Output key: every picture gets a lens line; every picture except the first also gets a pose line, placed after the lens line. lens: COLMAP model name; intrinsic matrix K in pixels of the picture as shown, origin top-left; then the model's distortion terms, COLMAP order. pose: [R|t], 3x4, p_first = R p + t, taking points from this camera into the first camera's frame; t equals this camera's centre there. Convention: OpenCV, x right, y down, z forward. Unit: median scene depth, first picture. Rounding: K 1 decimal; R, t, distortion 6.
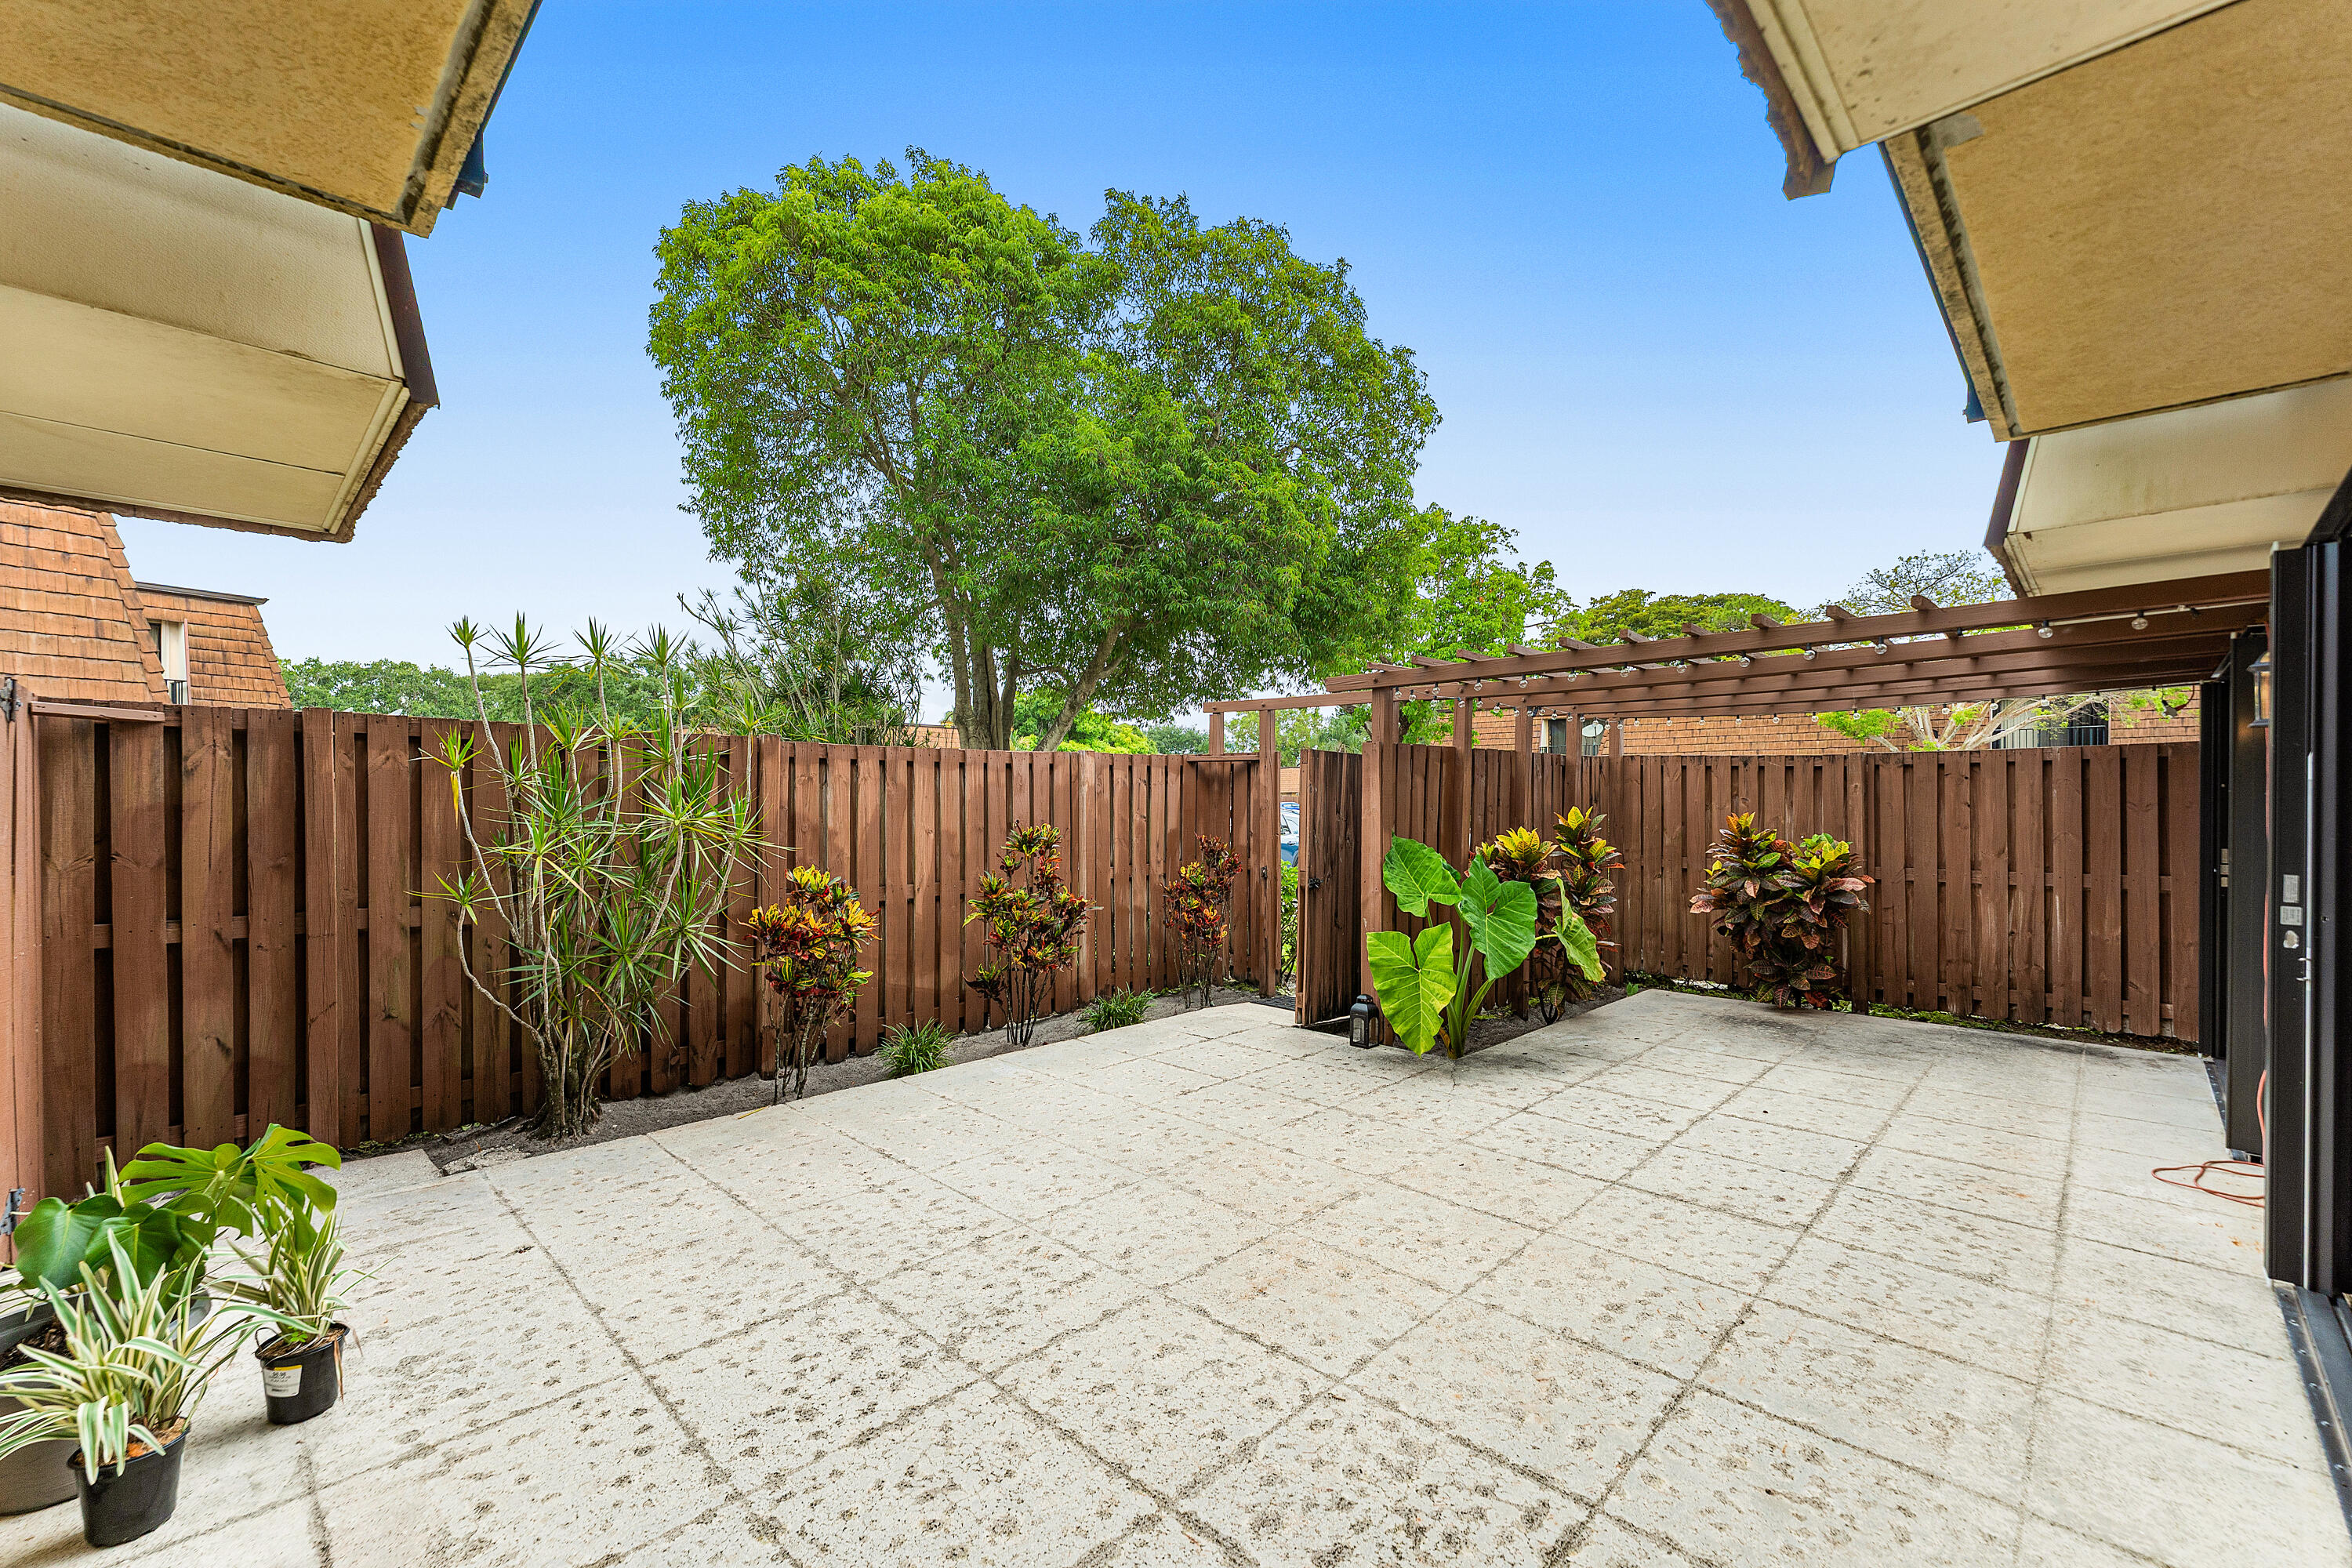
lens RADIAL K [[952.1, 0, 1163.0], [0, 952.1, 792.9], [0, 0, 1]] dist [-0.000557, -0.000441]
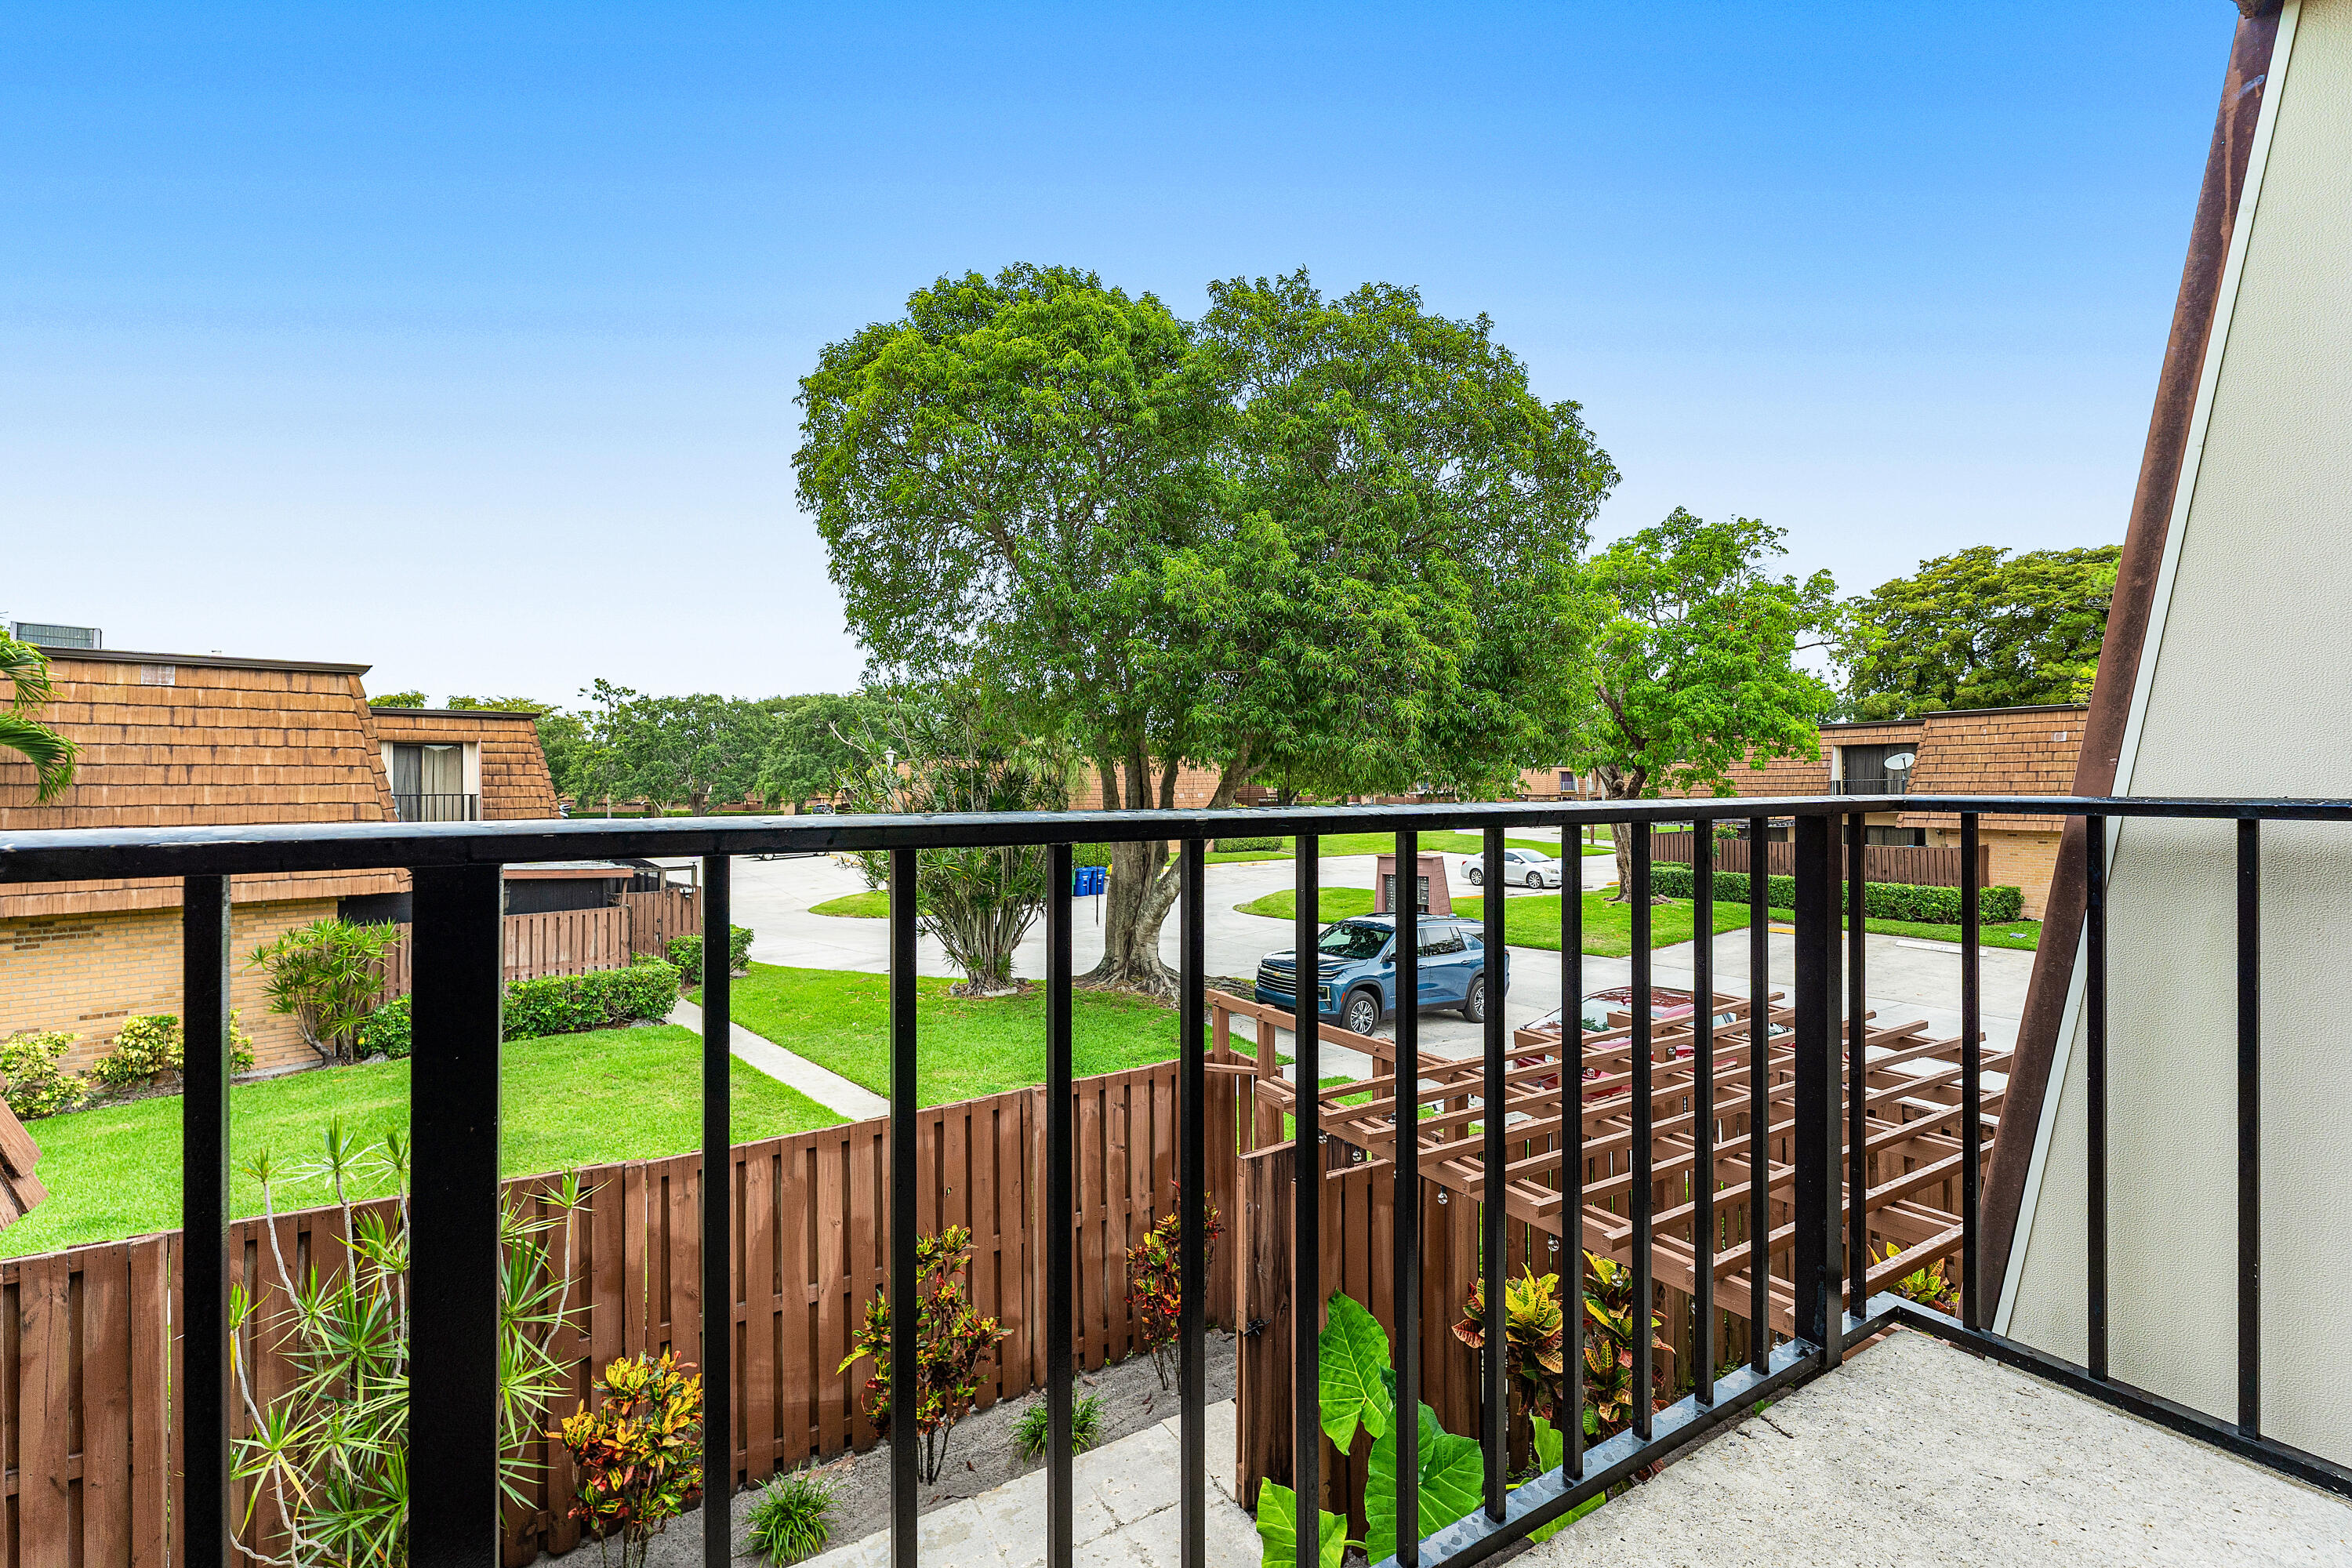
lens RADIAL K [[986.4, 0, 1165.1], [0, 986.4, 772.0], [0, 0, 1]] dist [-0.002194, -0.000021]
pose [[0.967572, -0.032554, -0.250488, 0.118888], [0.029906, 0.999449, -0.014373, -0.140961], [0.250818, 0.006416, 0.968013, 0.062242]]
